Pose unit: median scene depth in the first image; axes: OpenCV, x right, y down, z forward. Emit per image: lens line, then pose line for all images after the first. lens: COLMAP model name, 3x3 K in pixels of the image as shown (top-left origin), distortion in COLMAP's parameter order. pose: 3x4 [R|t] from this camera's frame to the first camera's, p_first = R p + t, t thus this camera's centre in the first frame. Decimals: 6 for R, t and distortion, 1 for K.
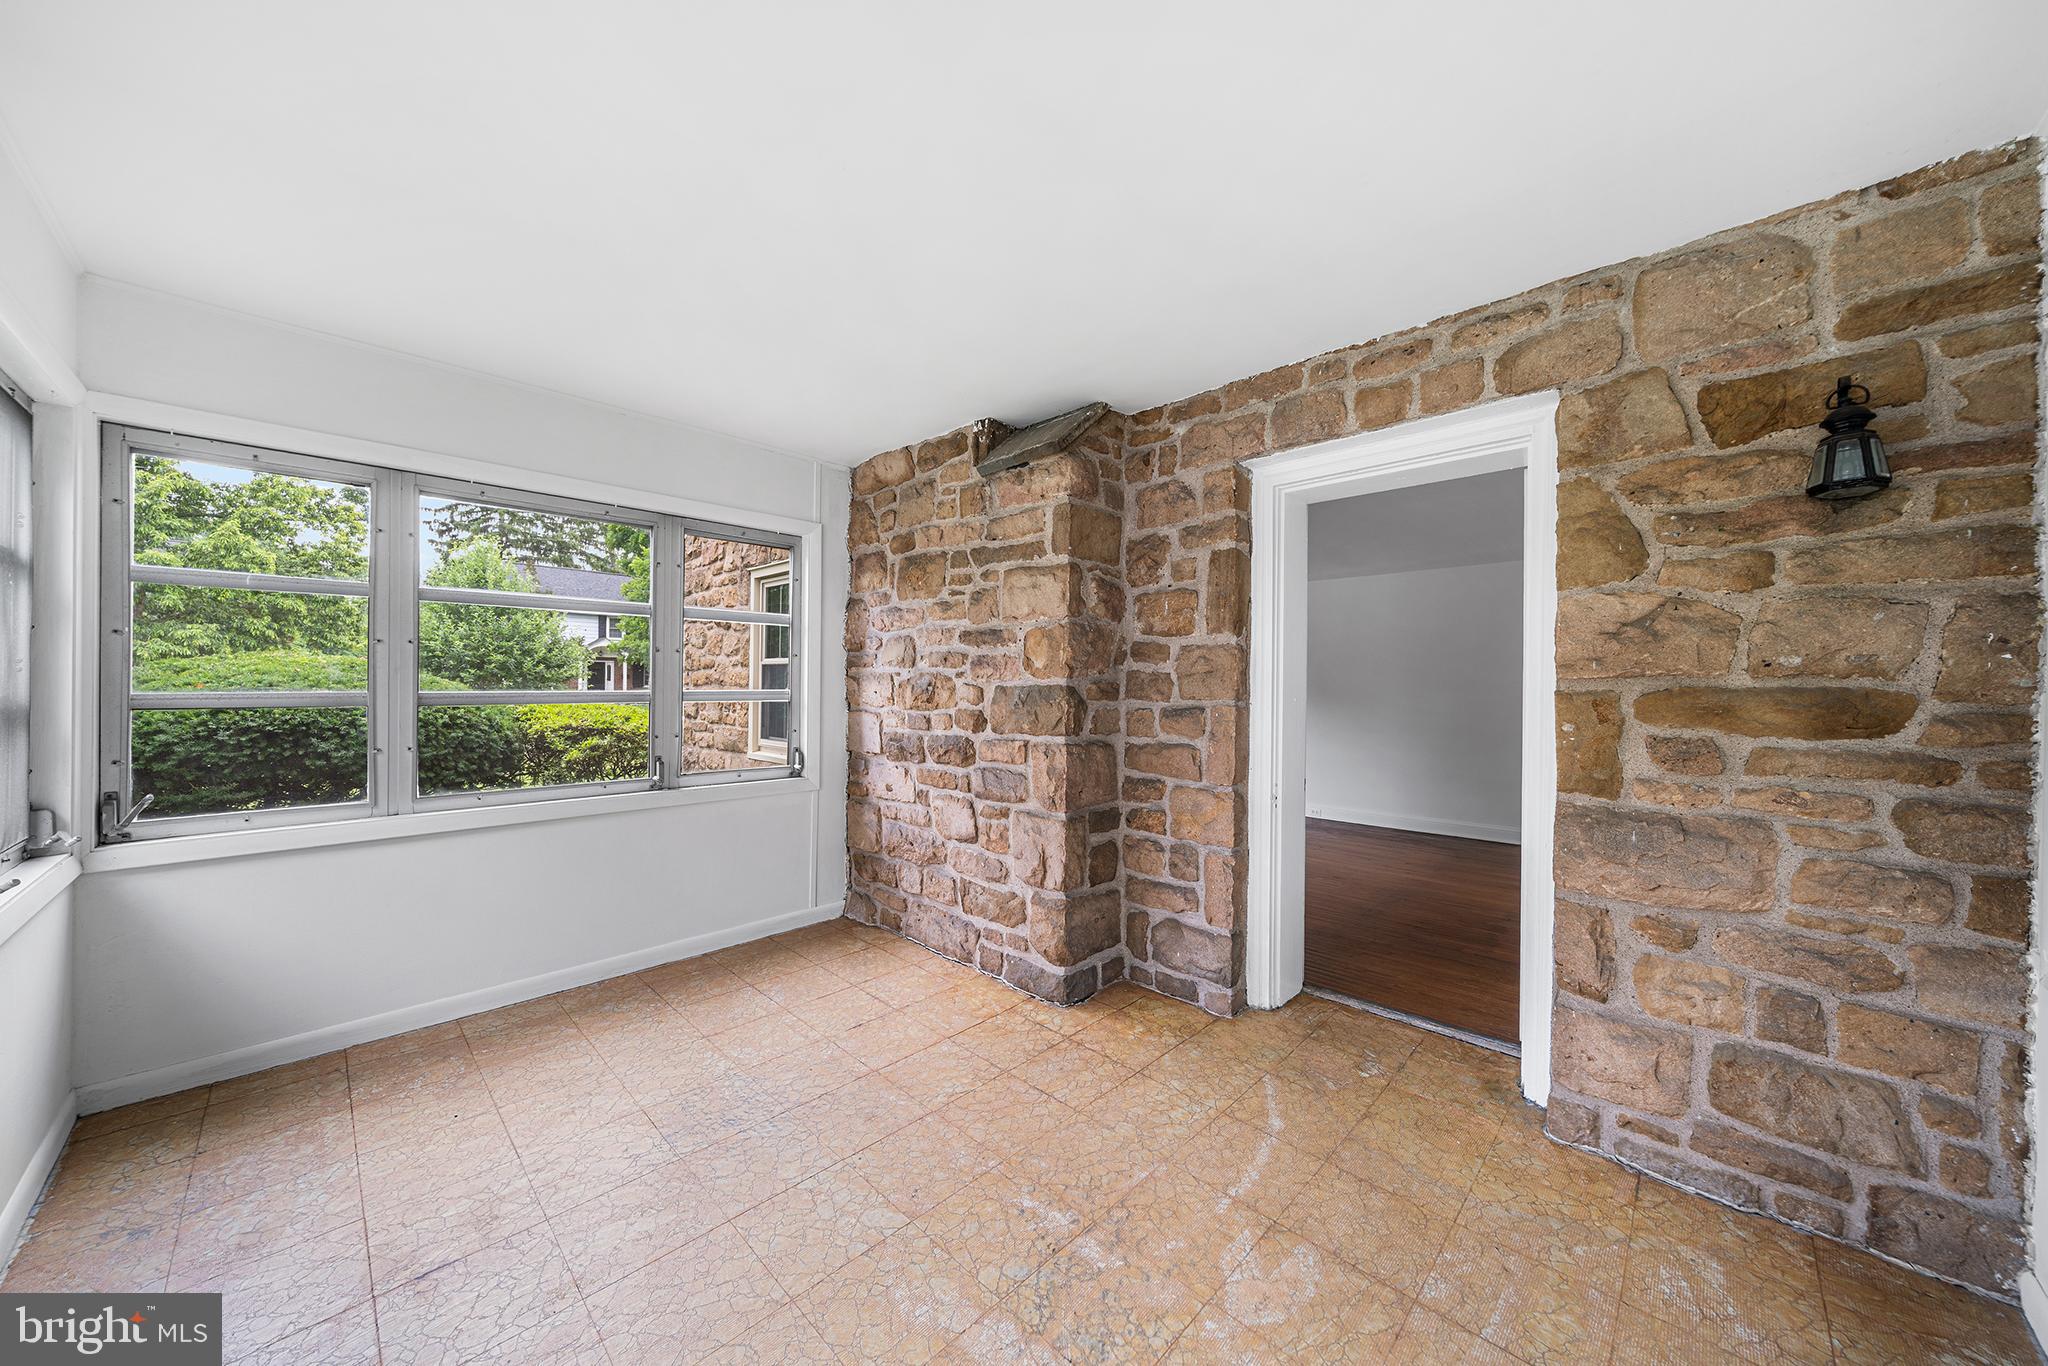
lens RADIAL K [[710.4, 0, 1024.0], [0, 710.4, 683.0], [0, 0, 1]] dist [-0.007439, -0.000226]
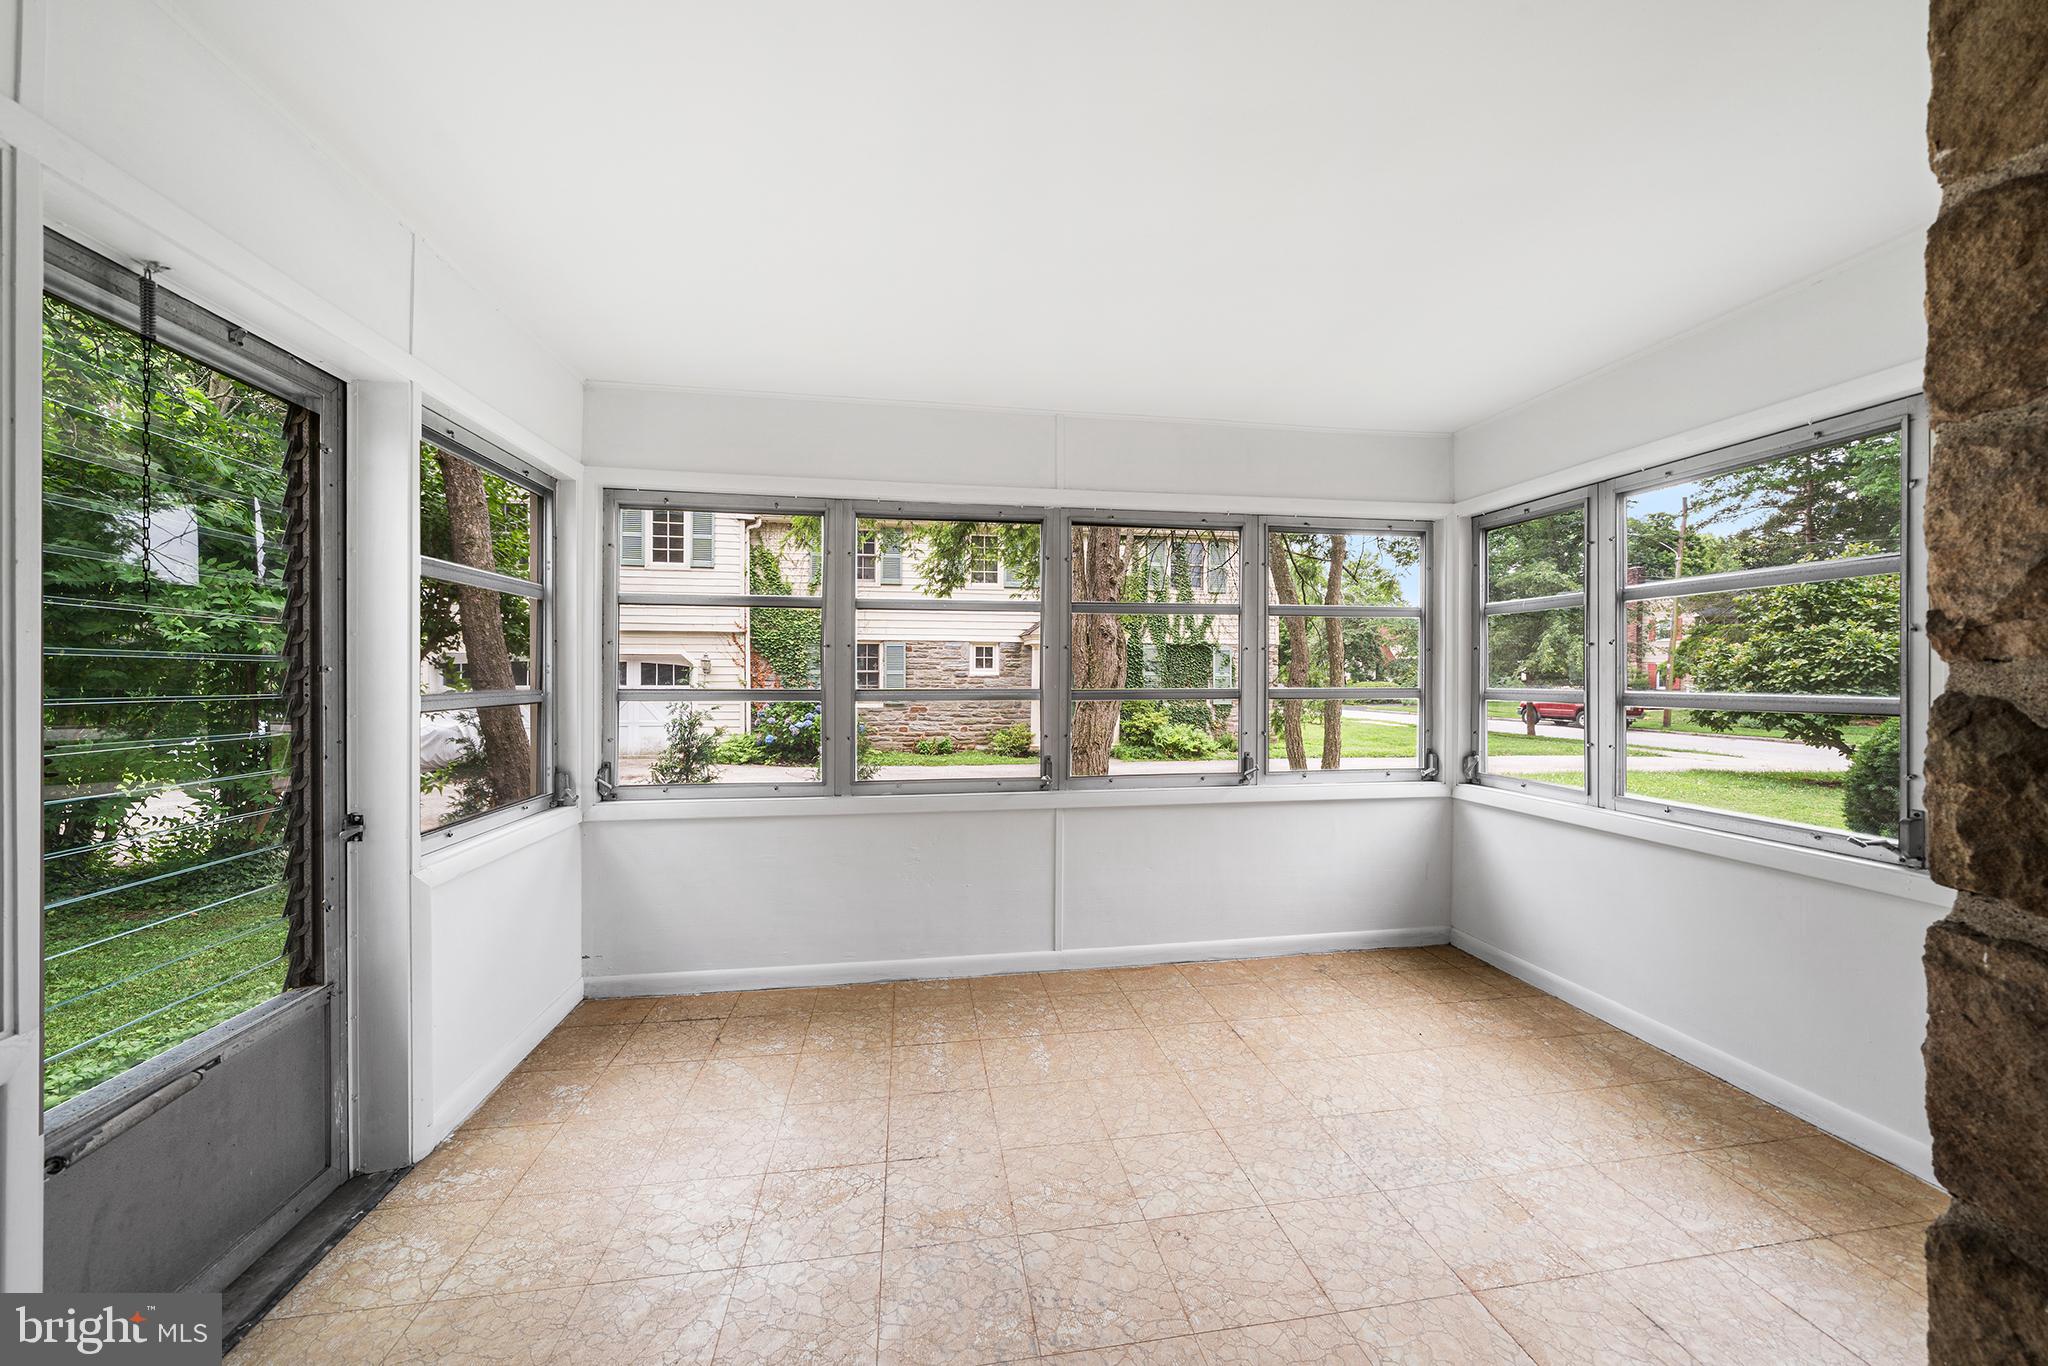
lens RADIAL K [[747.4, 0, 1027.3], [0, 747.4, 673.6], [0, 0, 1]] dist [0.000032, 0.000000]
pose [[-0.598107, -0.005789, -0.801396, 0.573210], [-0.006608, 0.999976, -0.002292, -0.004625], [0.801389, 0.003925, -0.598130, 1.082683]]
